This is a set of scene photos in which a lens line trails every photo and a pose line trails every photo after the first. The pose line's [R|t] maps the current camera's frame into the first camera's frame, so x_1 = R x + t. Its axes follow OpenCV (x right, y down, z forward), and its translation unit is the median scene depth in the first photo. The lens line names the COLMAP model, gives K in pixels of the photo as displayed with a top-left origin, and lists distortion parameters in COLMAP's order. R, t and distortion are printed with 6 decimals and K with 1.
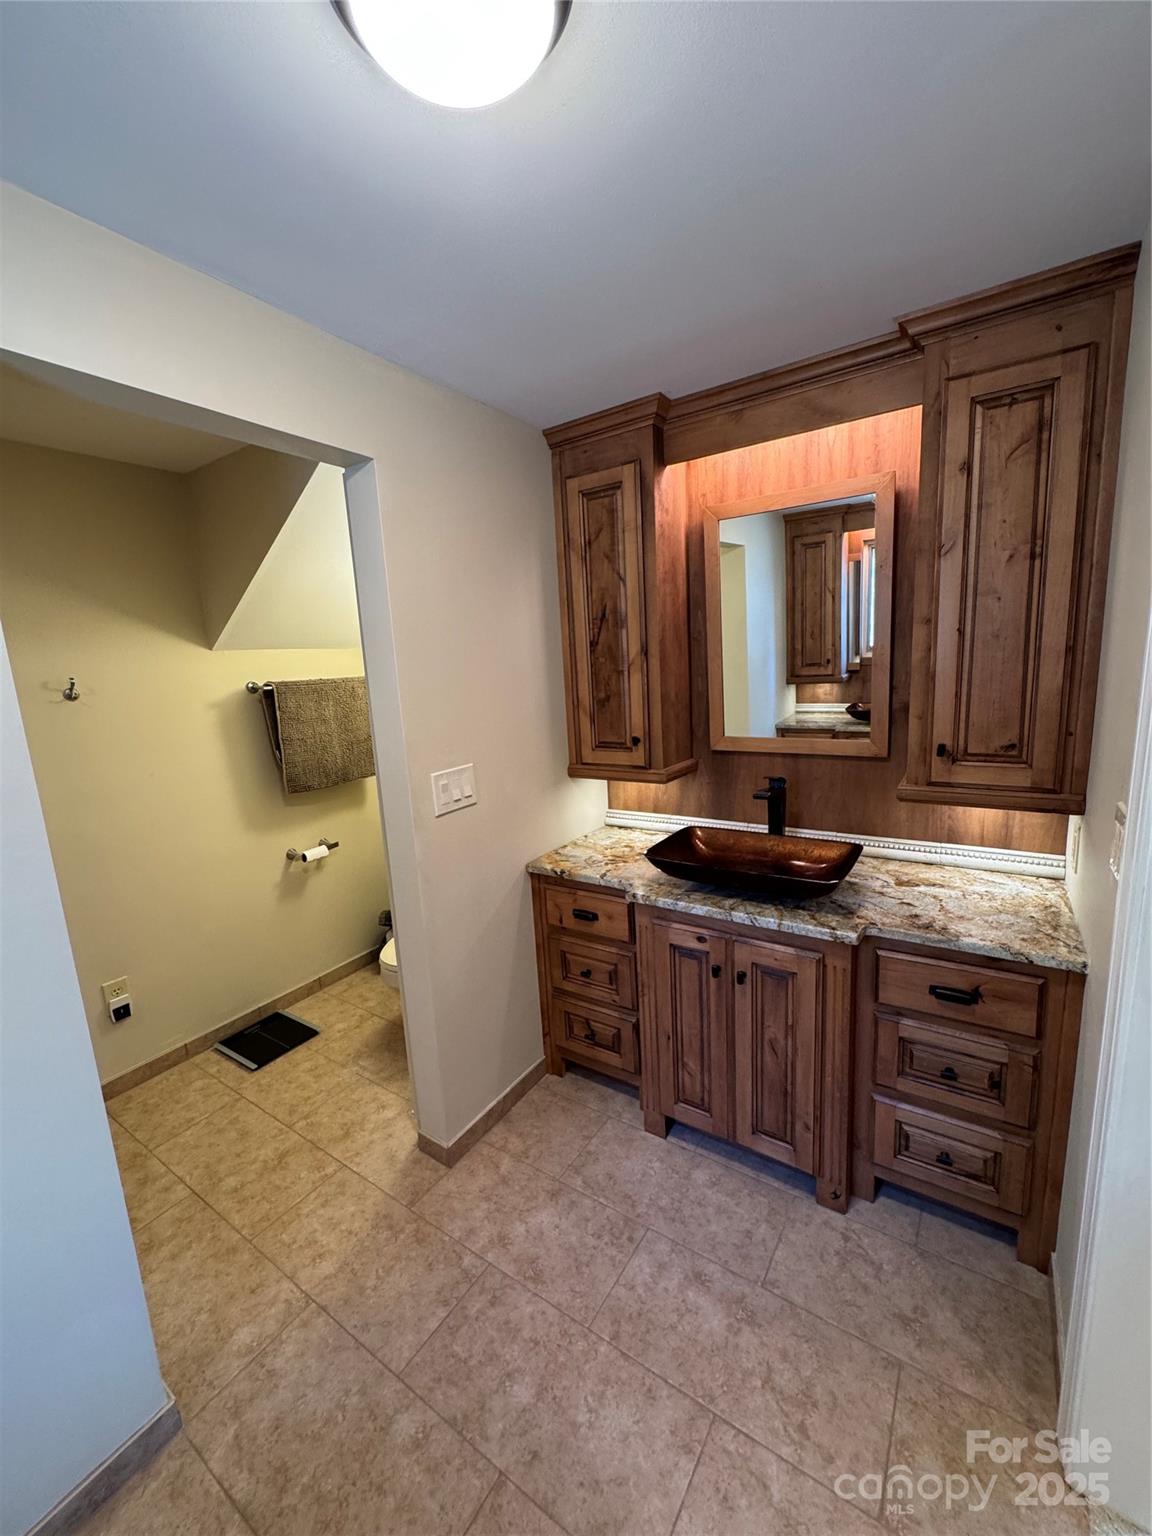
lens RADIAL K [[616.0, 0, 573.4], [0, 616.0, 764.4], [0, 0, 1]] dist [-0.006152, -0.000218]
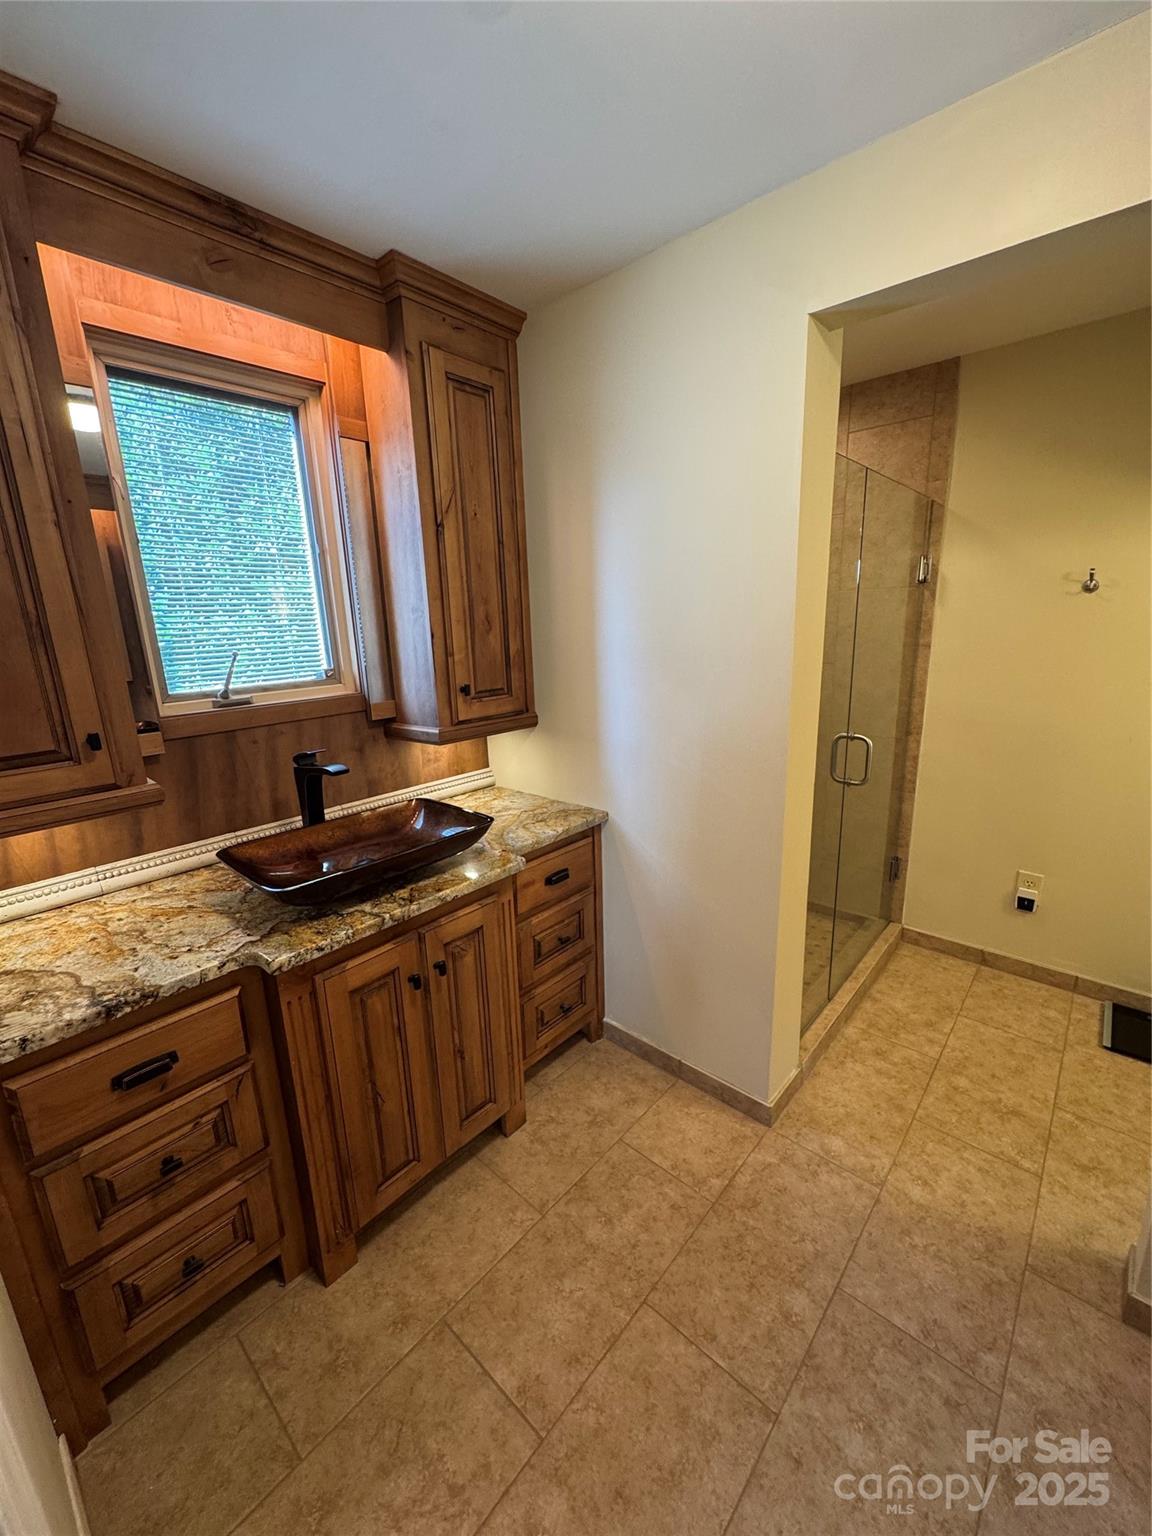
lens RADIAL K [[616.0, 0, 577.2], [0, 616.0, 766.4], [0, 0, 1]] dist [-0.006152, -0.000218]
pose [[-0.138230, 0.290320, -0.946893, 0.316497], [-0.129141, 0.942625, 0.307864, -0.040151], [0.981945, 0.164839, -0.092807, 0.353106]]
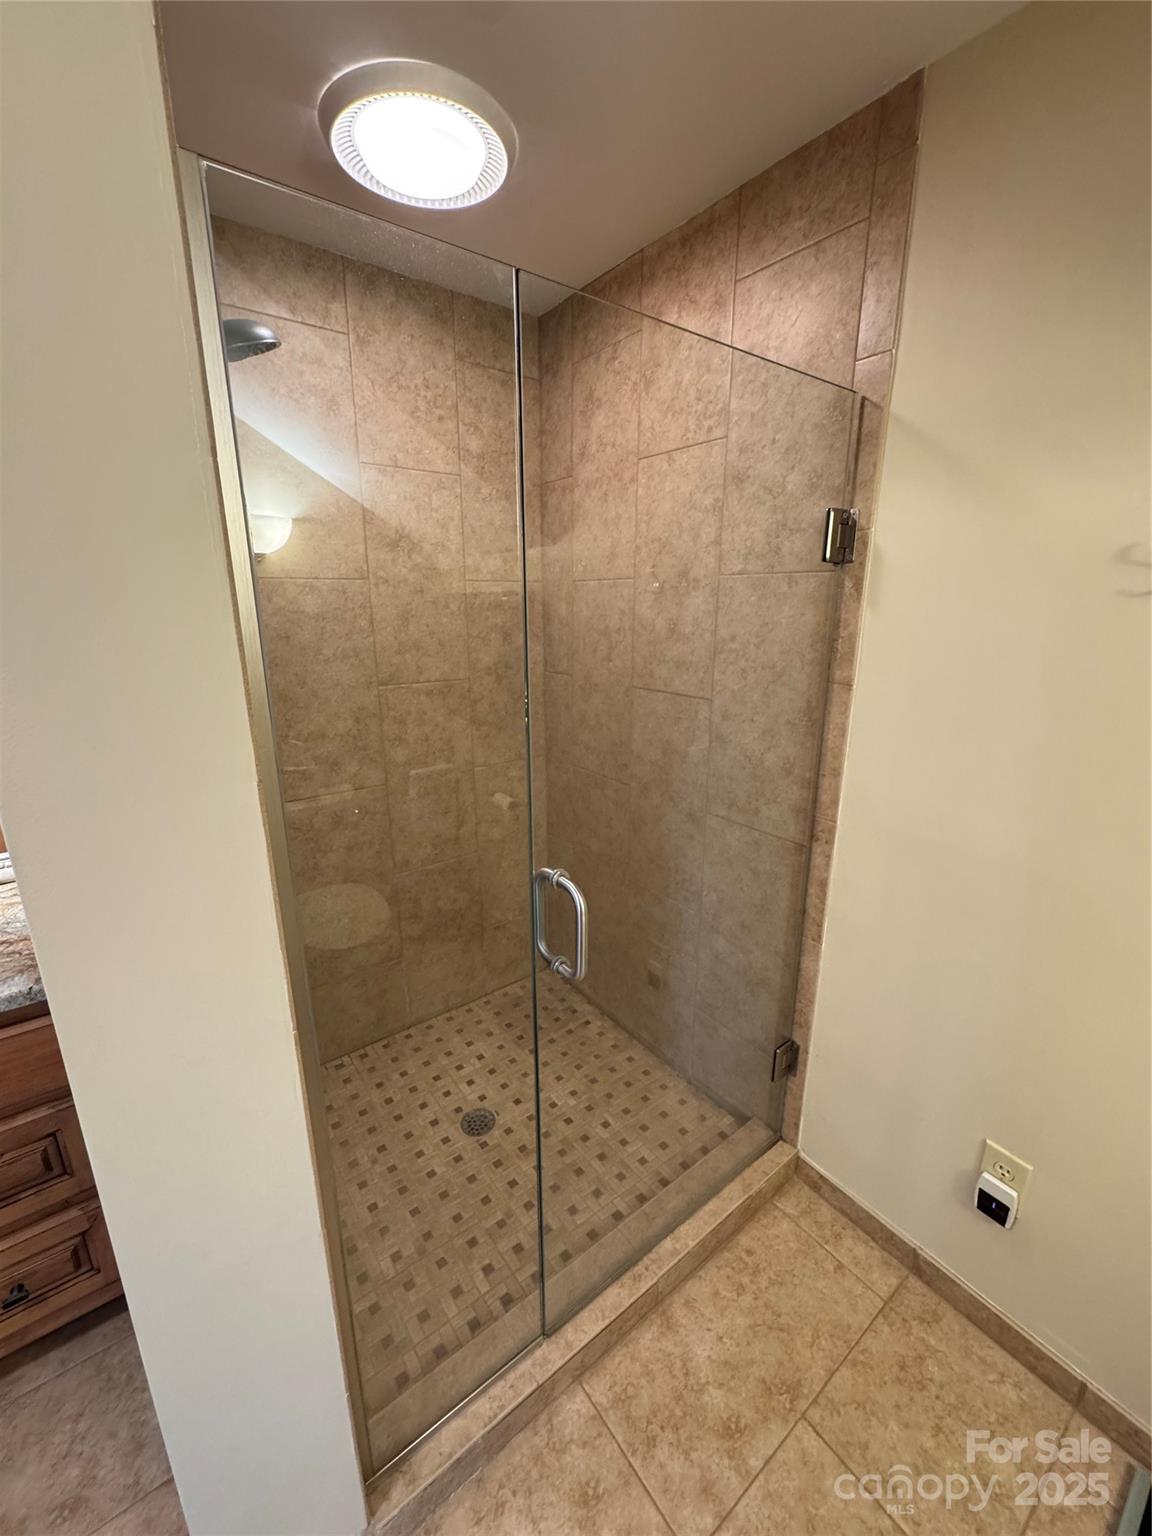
lens RADIAL K [[616.0, 0, 577.9], [0, 616.0, 761.7], [0, 0, 1]] dist [-0.006152, -0.000218]
pose [[-0.328927, 0.299874, -0.895479, -0.296829], [-0.143604, 0.921333, 0.361280, -0.096049], [0.933373, 0.247429, -0.259988, 0.796841]]
